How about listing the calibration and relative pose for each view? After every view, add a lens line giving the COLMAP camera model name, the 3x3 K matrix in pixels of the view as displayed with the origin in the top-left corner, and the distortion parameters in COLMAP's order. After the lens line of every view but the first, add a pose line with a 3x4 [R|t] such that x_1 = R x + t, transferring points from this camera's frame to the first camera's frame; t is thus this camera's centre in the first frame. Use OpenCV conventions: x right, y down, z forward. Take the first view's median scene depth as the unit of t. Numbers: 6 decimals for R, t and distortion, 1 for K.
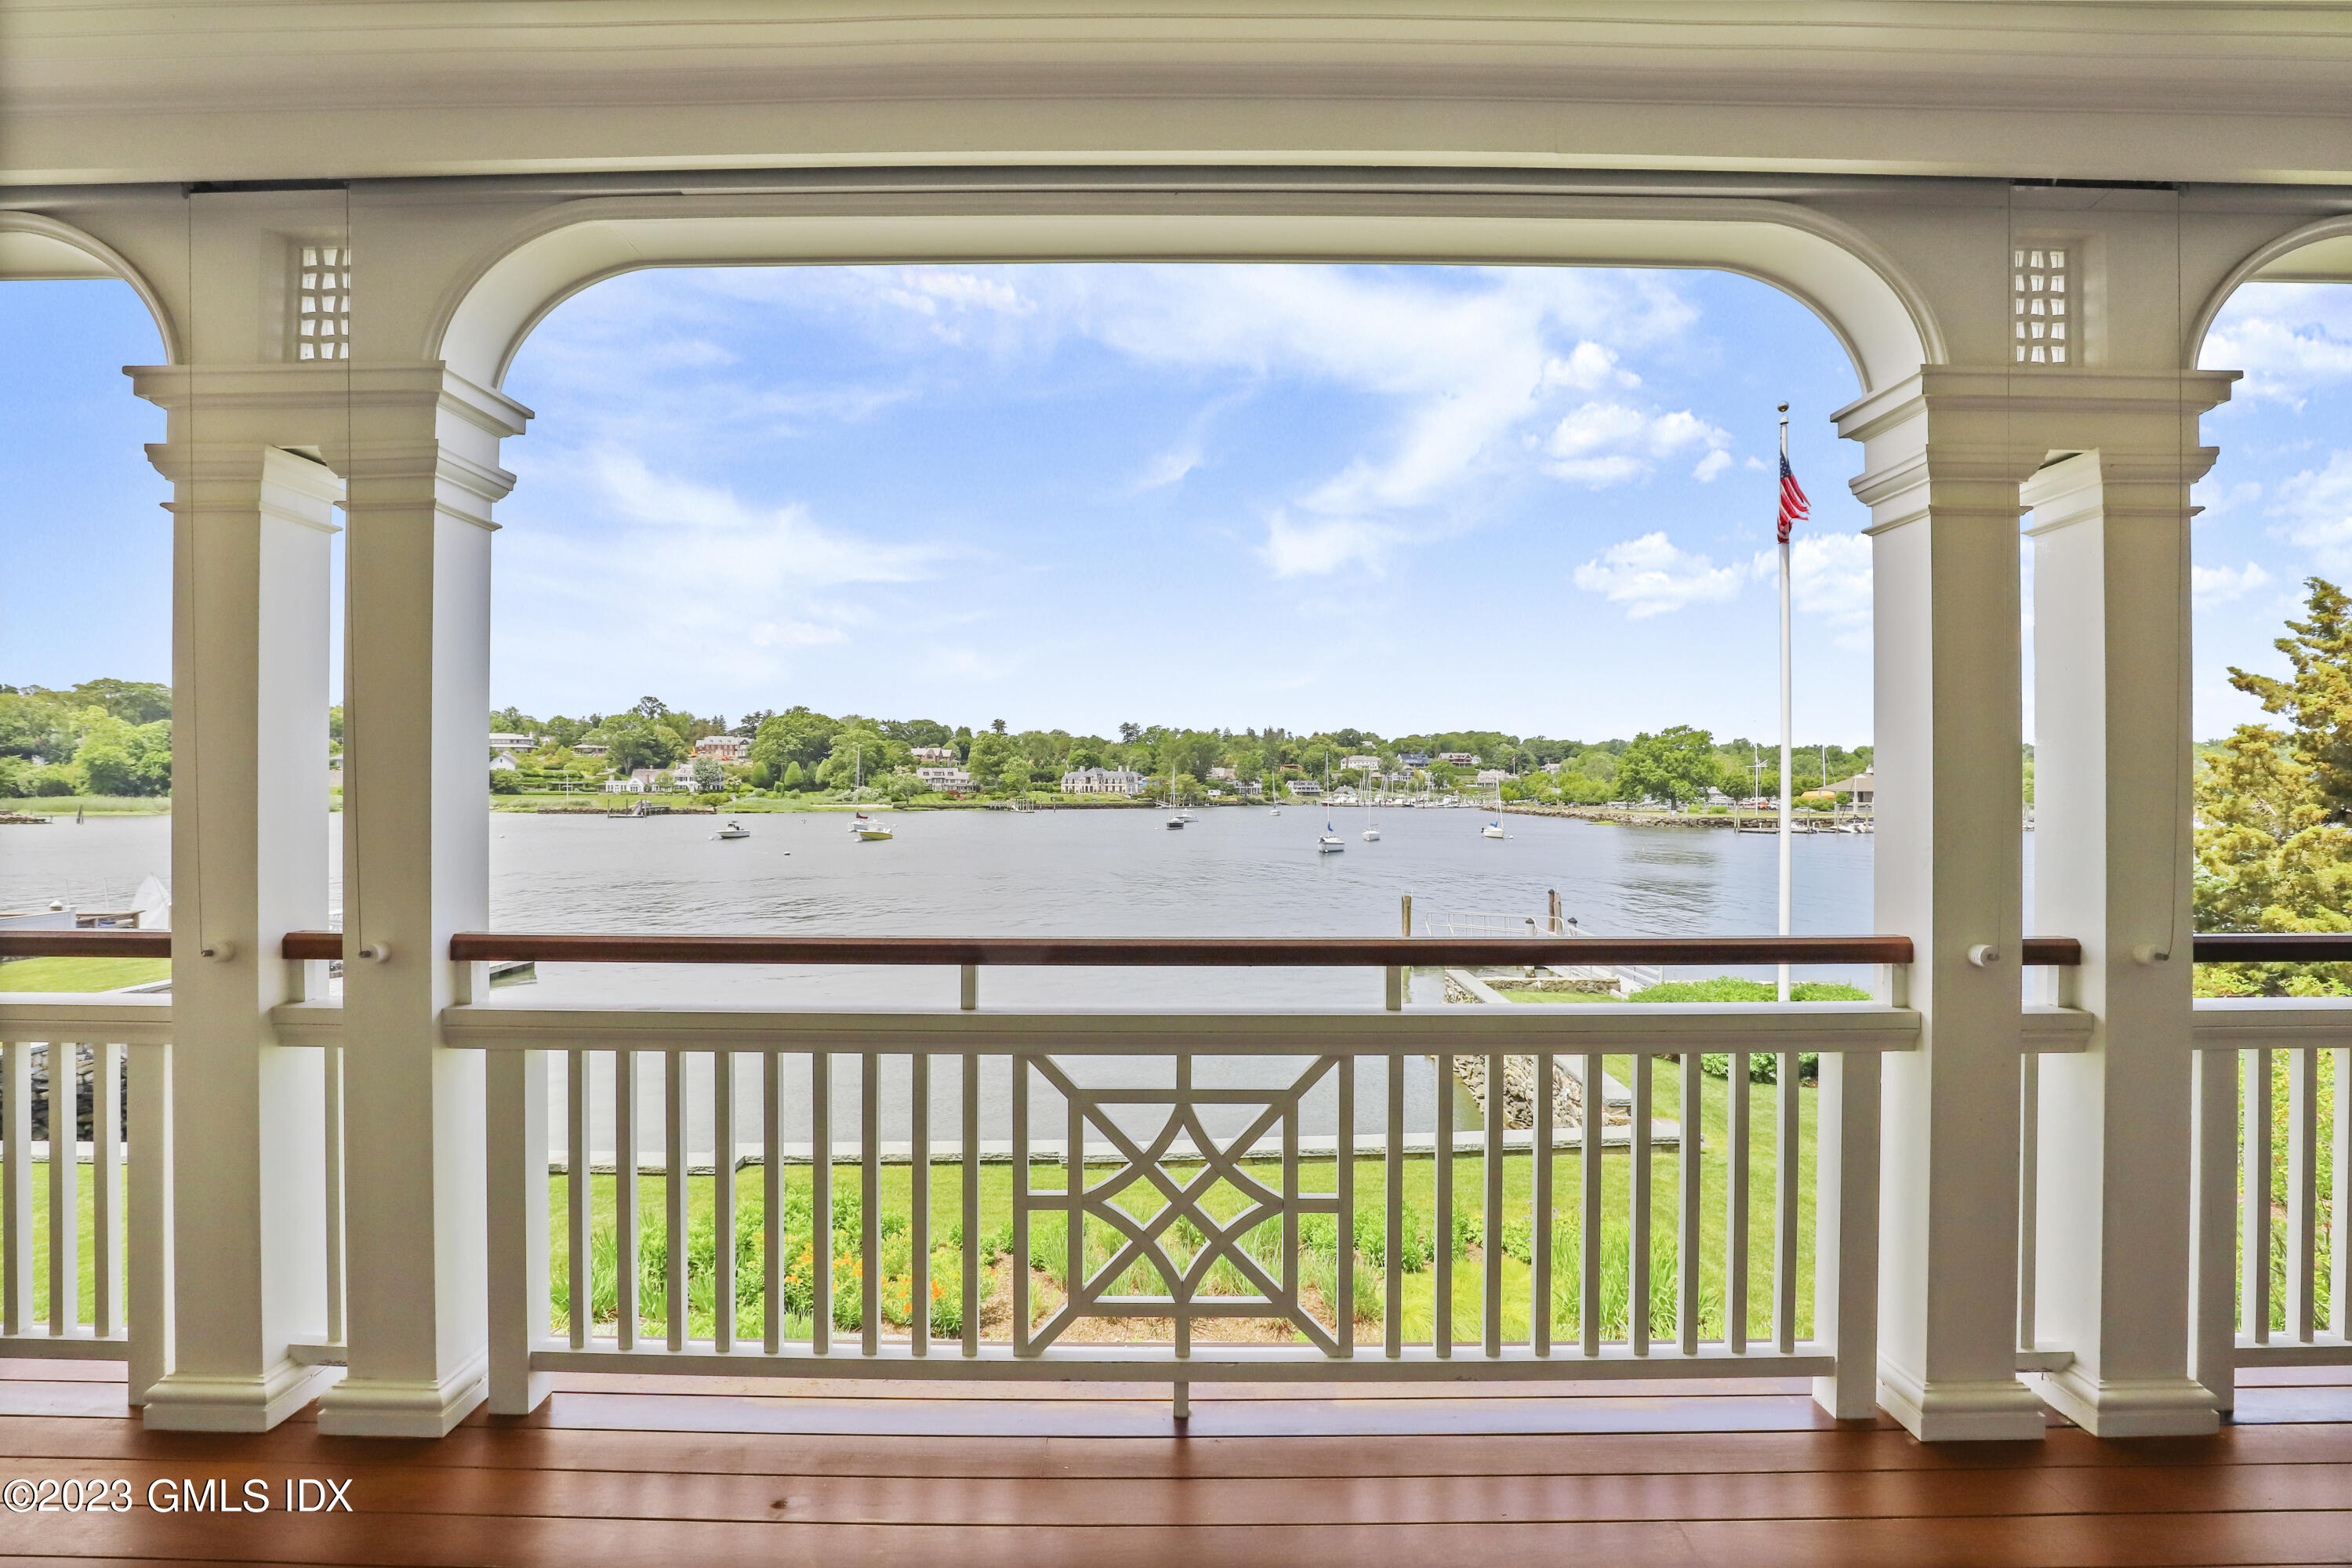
lens RADIAL K [[1086.3, 0, 1178.4], [0, 1086.3, 789.9], [0, 0, 1]] dist [-0.031004, 0.003683]
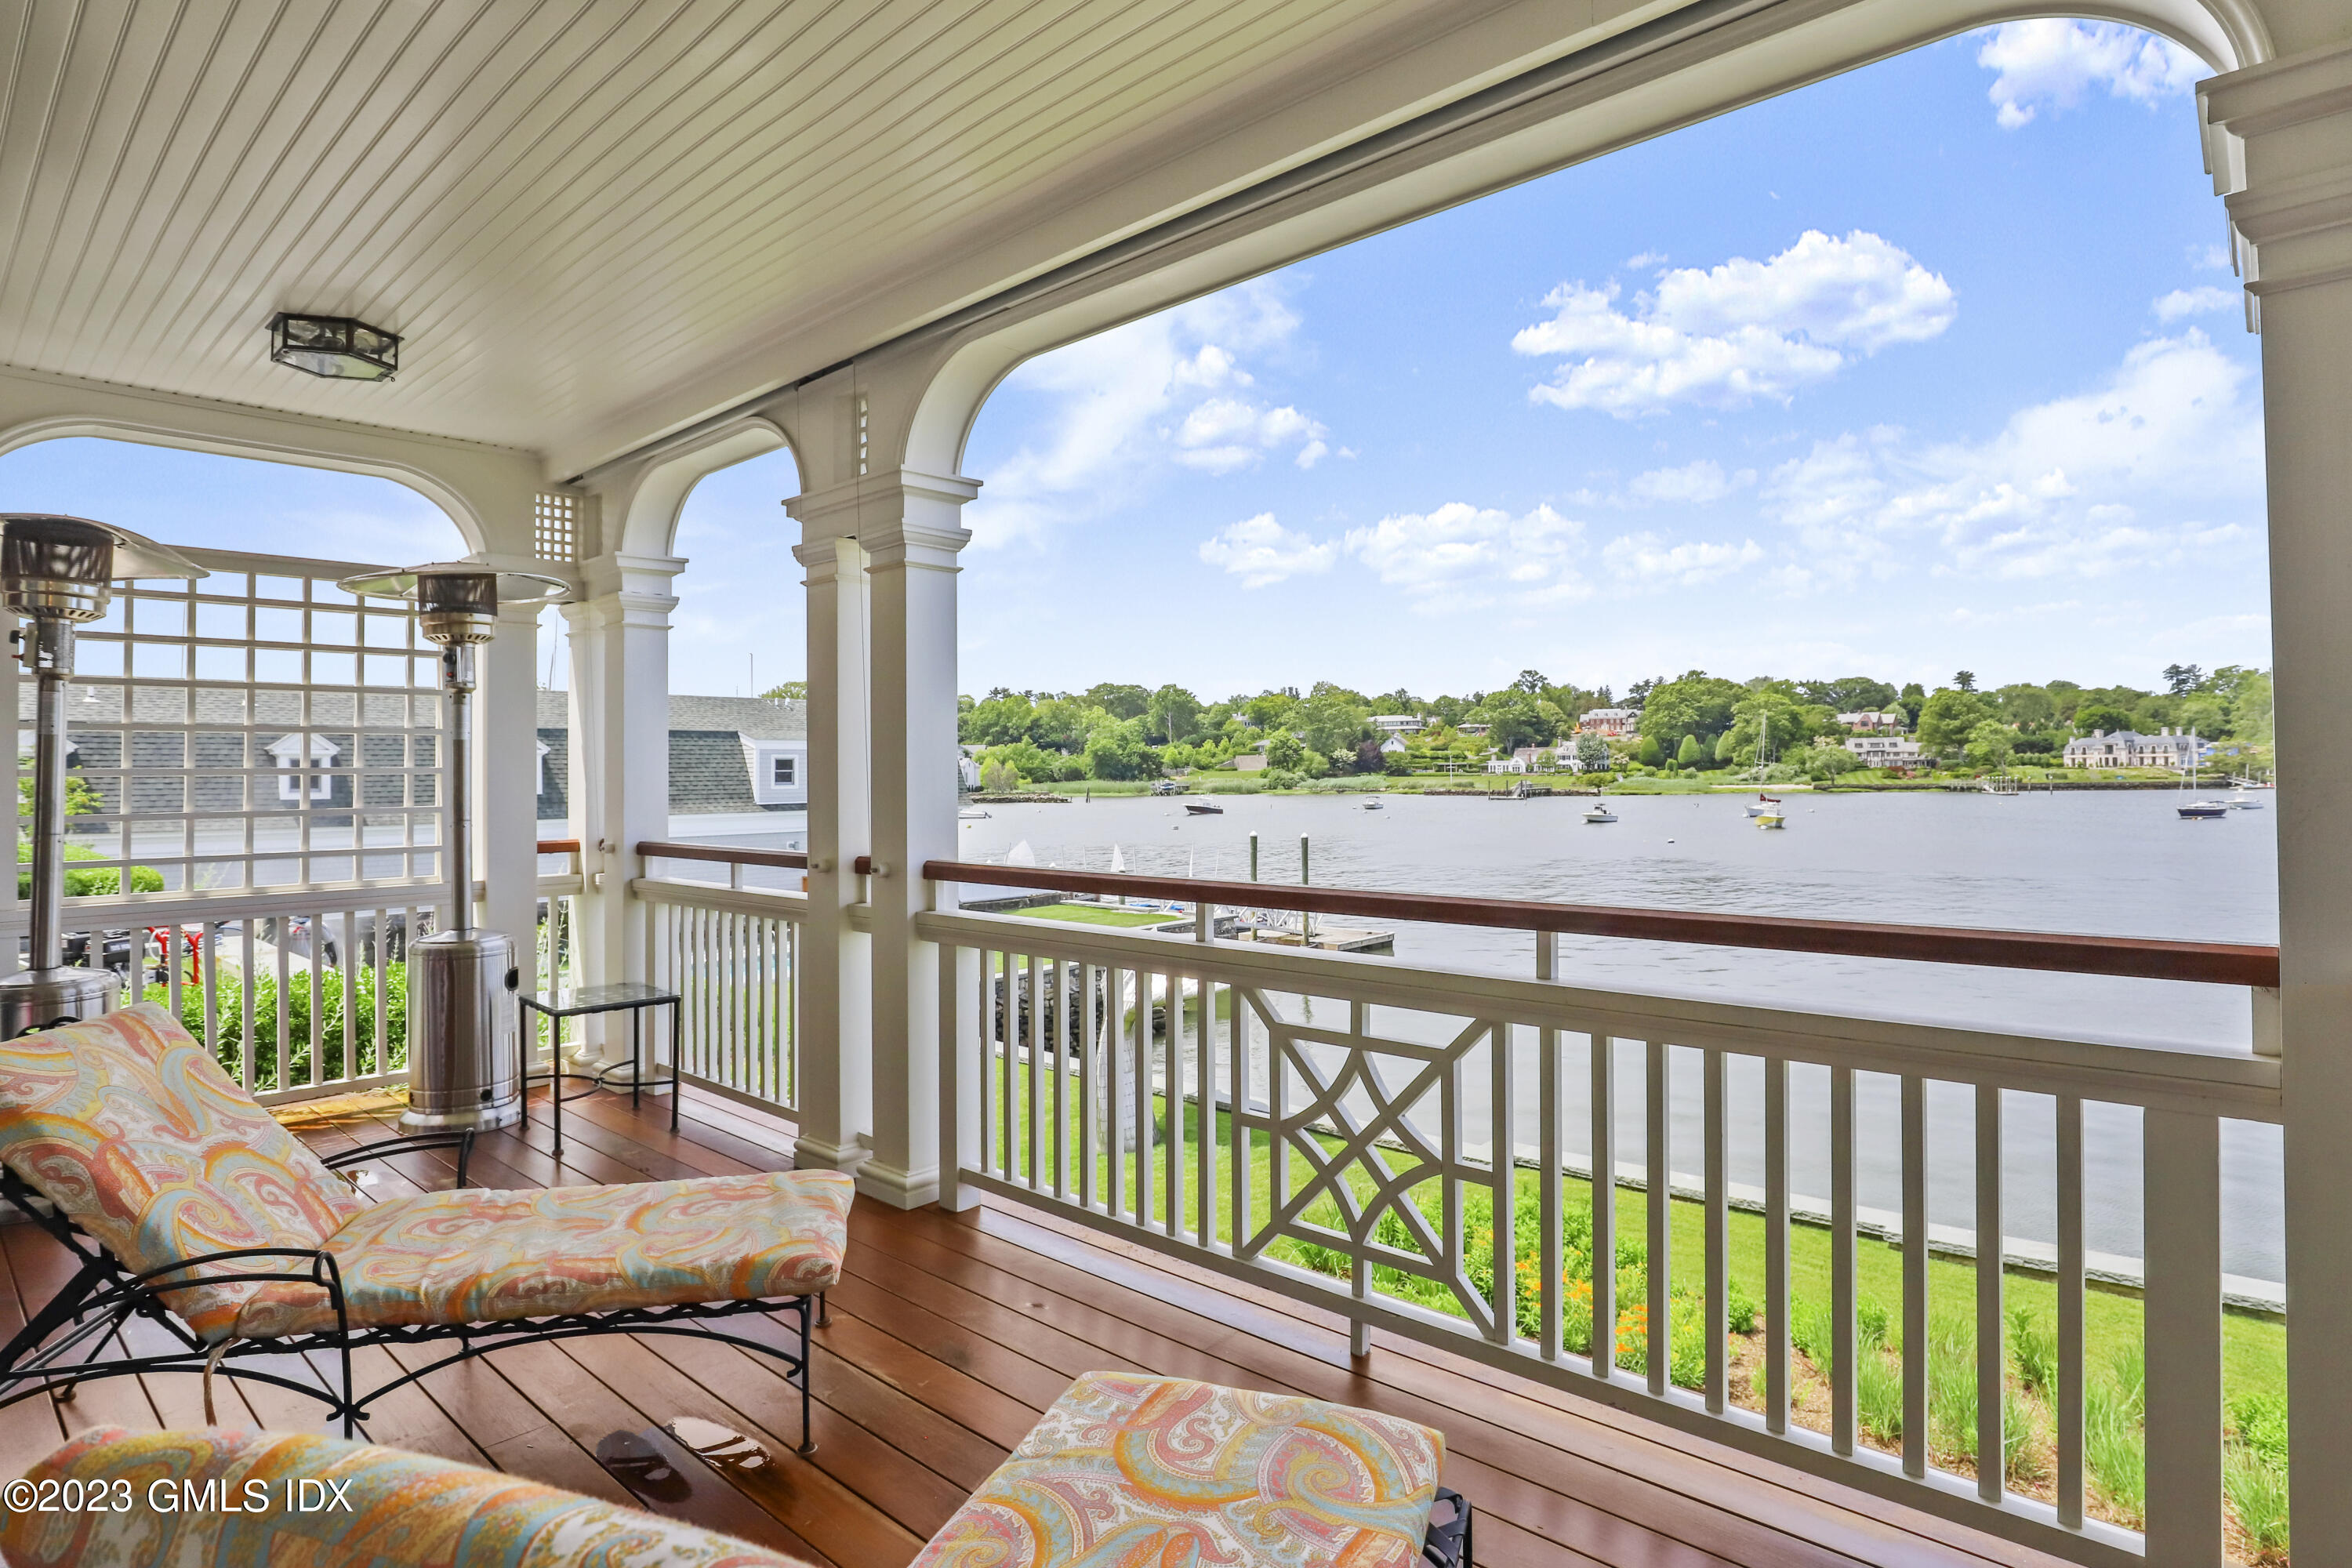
lens RADIAL K [[1235.0, 0, 1179.0], [0, 1235.0, 751.4], [0, 0, 1]] dist [-0.008350, -0.001105]
pose [[0.744024, -0.021219, -0.667816, 0.674761], [0.011942, 0.999758, -0.018461, 0.023449], [0.668046, 0.005761, 0.744097, 0.001988]]
